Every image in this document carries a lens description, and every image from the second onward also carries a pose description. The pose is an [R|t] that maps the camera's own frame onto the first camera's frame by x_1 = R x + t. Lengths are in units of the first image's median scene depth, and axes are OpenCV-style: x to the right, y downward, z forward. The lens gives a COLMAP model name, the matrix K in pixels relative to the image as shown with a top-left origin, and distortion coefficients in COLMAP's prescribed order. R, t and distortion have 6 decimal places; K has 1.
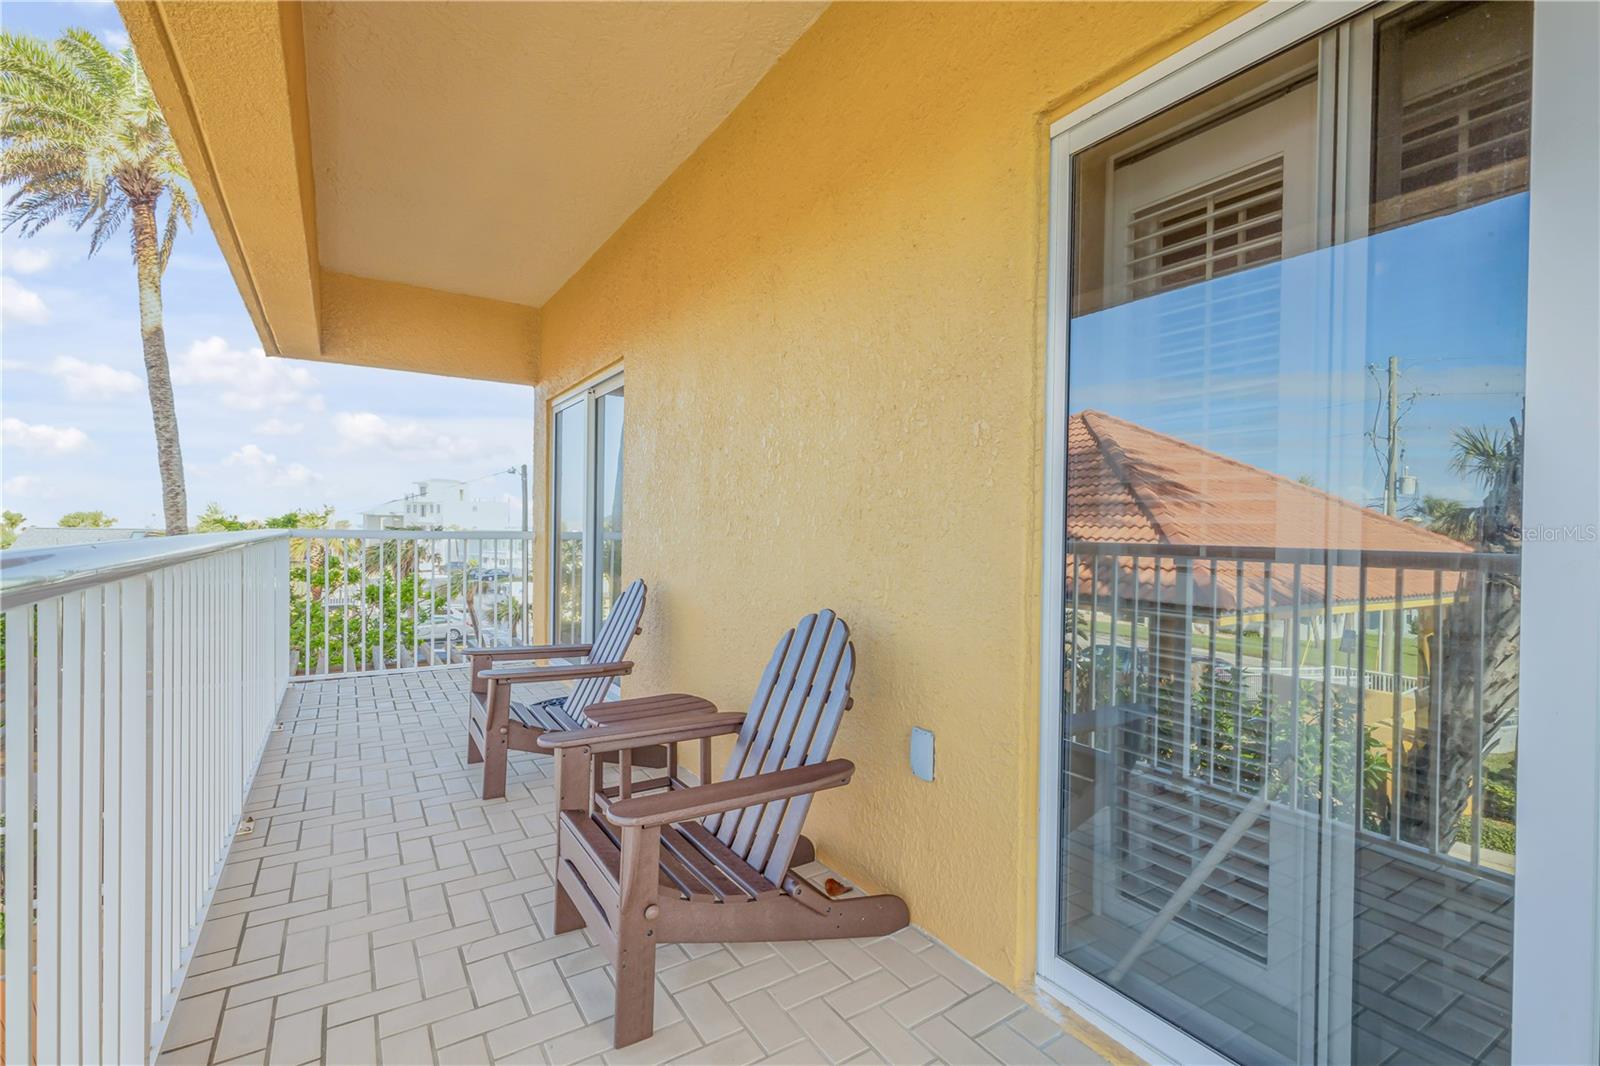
lens RADIAL K [[721.7, 0, 796.1], [0, 721.7, 529.7], [0, 0, 1]] dist [0.003422, 0.000150]
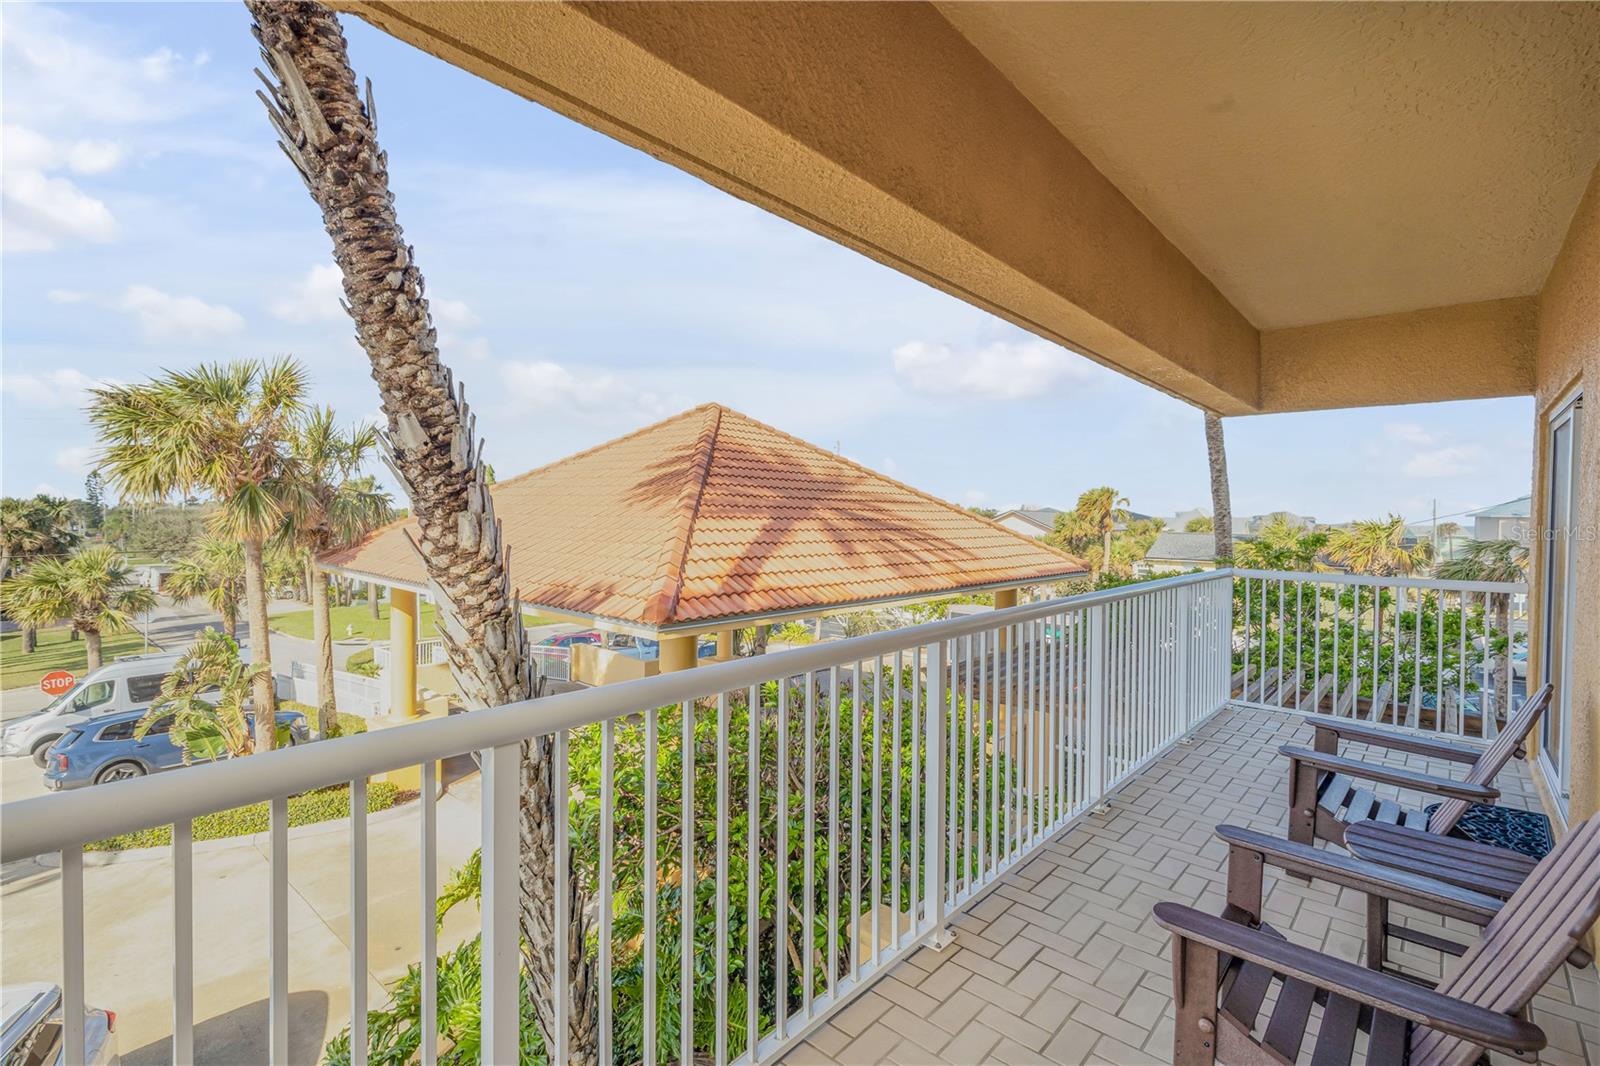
lens RADIAL K [[721.7, 0, 796.1], [0, 721.7, 529.7], [0, 0, 1]] dist [0.003422, 0.000150]
pose [[0.258142, 0.007566, -0.966077, 0.193746], [-0.006747, 0.999959, 0.006029, -0.057175], [0.966084, 0.004962, 0.258182, 0.045472]]
